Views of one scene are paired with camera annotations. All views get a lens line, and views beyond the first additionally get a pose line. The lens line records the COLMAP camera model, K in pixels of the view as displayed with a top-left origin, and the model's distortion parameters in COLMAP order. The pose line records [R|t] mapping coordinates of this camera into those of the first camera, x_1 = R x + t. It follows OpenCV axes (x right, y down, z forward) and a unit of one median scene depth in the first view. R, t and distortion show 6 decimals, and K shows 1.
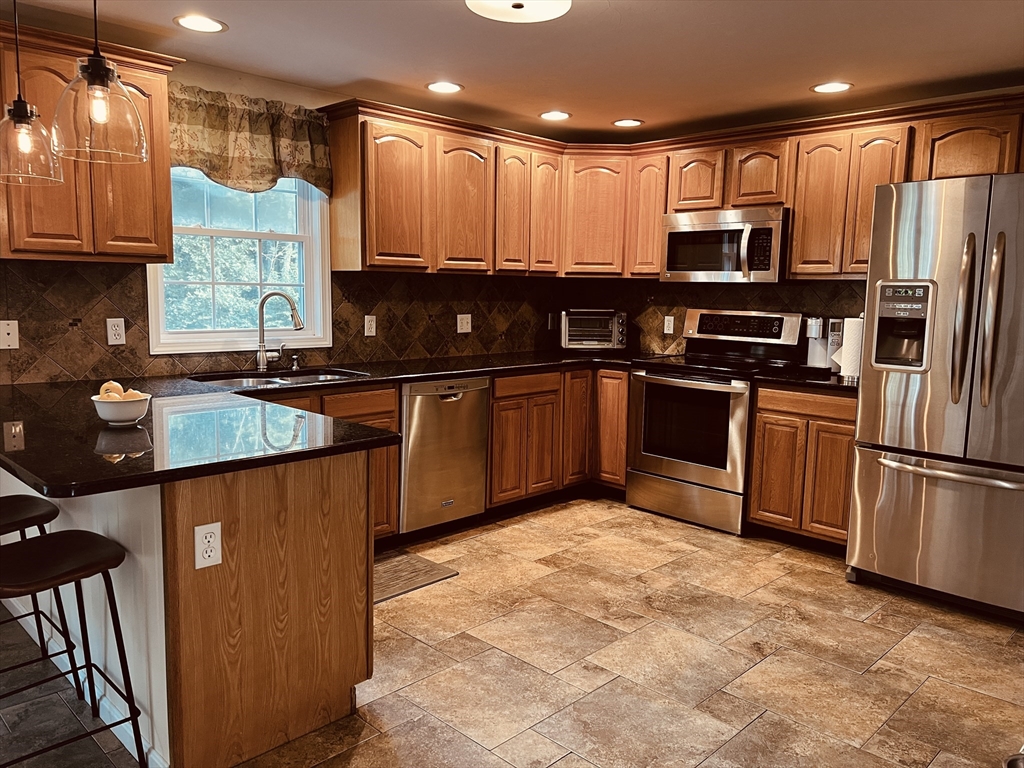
lens RADIAL K [[774.2, 0, 510.8], [0, 774.2, 389.2], [0, 0, 1]] dist [0.054020, -0.071514]
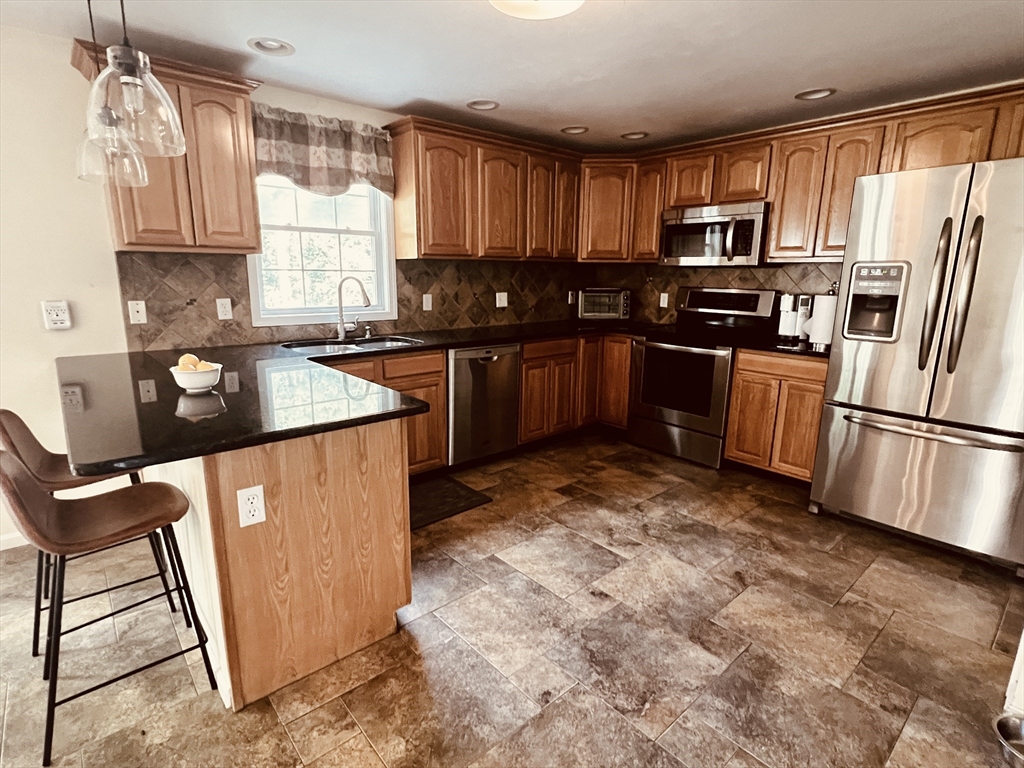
lens RADIAL K [[519.1, 0, 505.9], [0, 519.1, 385.9], [0, 0, 1]] dist [-0.002462, -0.000655]
pose [[0.997113, 0.007706, -0.075537, 0.018090], [-0.001412, 0.996546, 0.083029, -0.020626], [0.075916, -0.082683, 0.993680, 0.192902]]
